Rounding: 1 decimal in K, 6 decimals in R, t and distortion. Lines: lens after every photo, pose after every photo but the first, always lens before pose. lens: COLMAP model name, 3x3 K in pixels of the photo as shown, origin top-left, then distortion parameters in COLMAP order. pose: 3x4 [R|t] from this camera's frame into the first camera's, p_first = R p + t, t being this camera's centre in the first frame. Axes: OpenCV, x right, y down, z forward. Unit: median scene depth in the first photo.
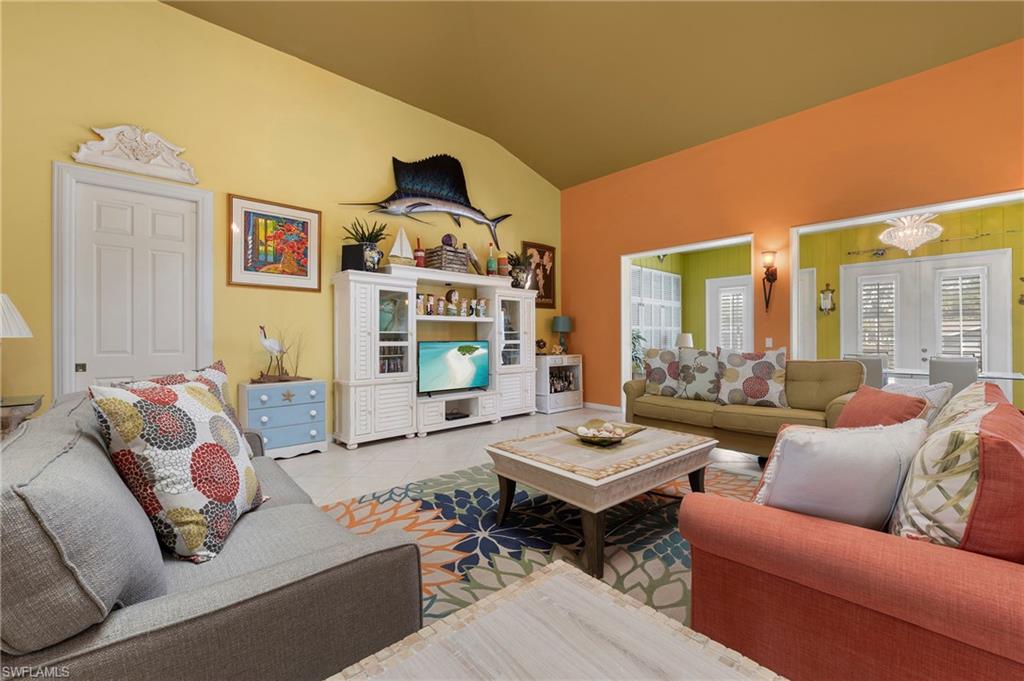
lens RADIAL K [[418.8, 0, 535.6], [0, 418.8, 336.8], [0, 0, 1]] dist [-0.001542, -0.001731]
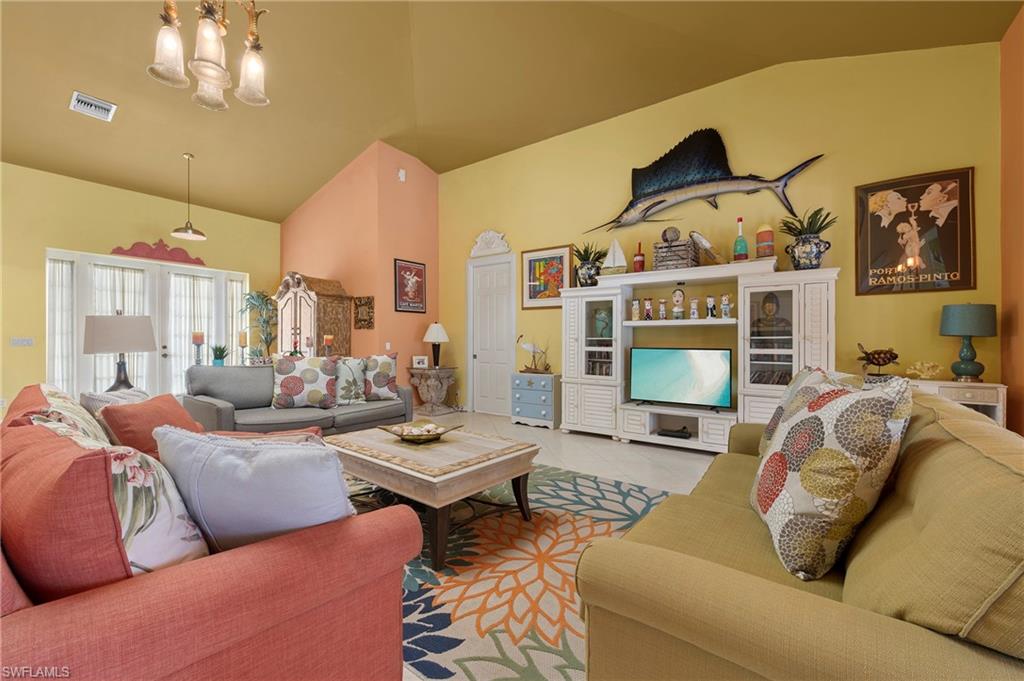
lens RADIAL K [[418.8, 0, 504.9], [0, 418.8, 346.0], [0, 0, 1]] dist [-0.001542, -0.001731]
pose [[0.158754, 0.008708, -0.987280, 0.684992], [-0.010070, 0.999923, 0.007201, 0.003122], [0.987267, 0.008799, 0.158829, 0.572784]]
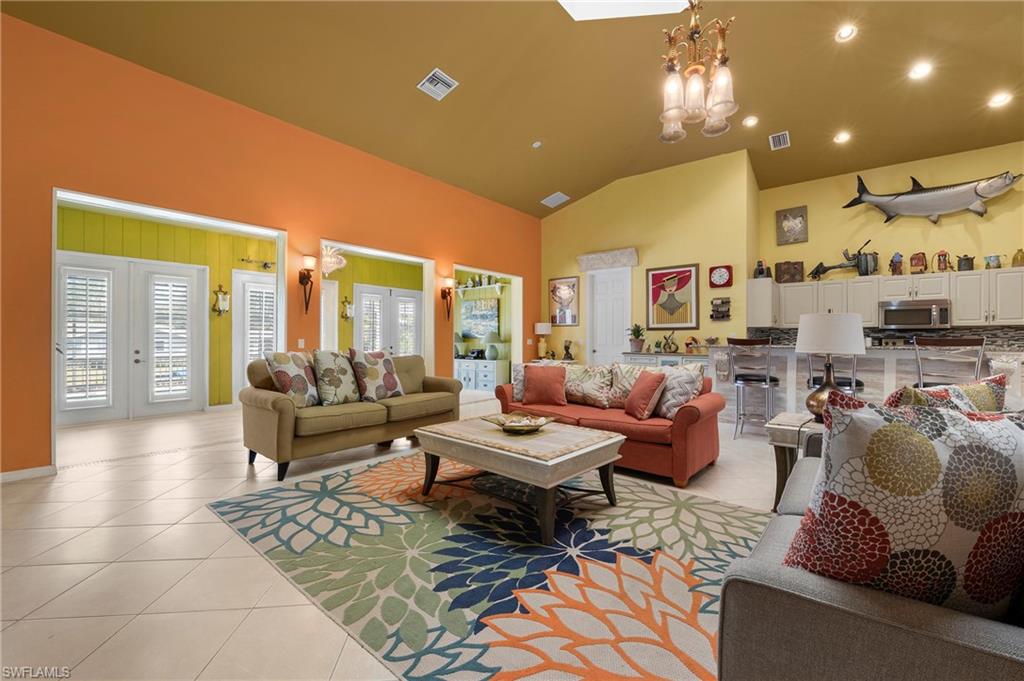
lens RADIAL K [[418.8, 0, 500.6], [0, 418.8, 344.8], [0, 0, 1]] dist [-0.001542, -0.001731]
pose [[-0.088586, -0.009503, 0.996023, -0.525258], [-0.002781, 0.999953, 0.009293, 0.006198], [-0.996065, -0.001946, -0.088609, 0.638941]]
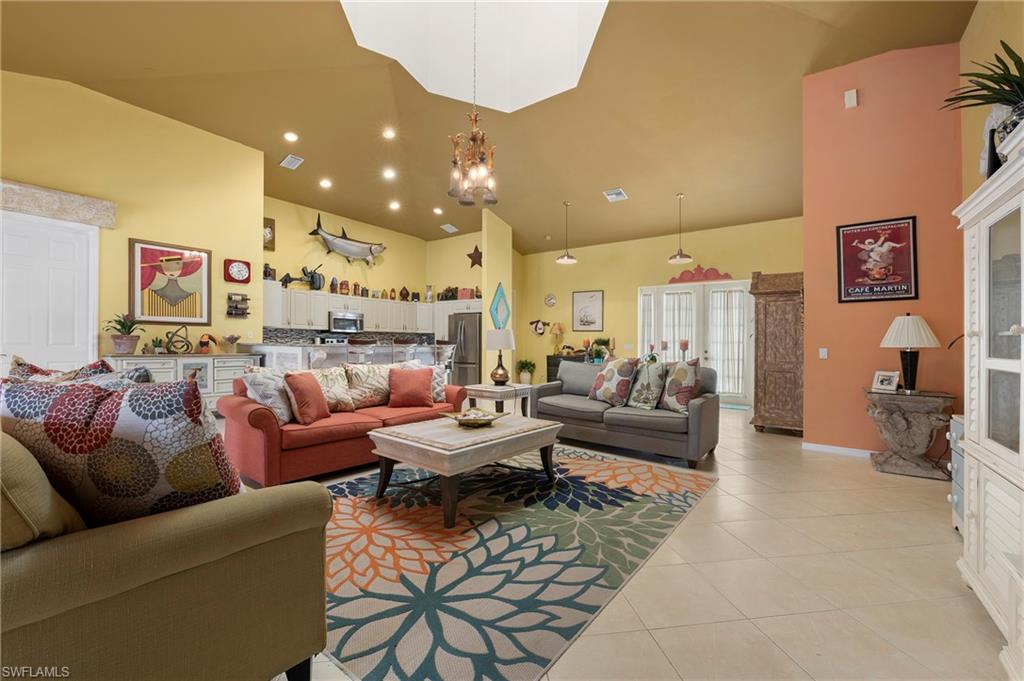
lens RADIAL K [[418.8, 0, 529.0], [0, 418.8, 352.1], [0, 0, 1]] dist [-0.001542, -0.001731]
pose [[-0.985282, -0.009631, -0.170663, 0.120442], [-0.013659, 0.999655, 0.022443, 0.002203], [0.170388, 0.024444, -0.985074, 1.247980]]
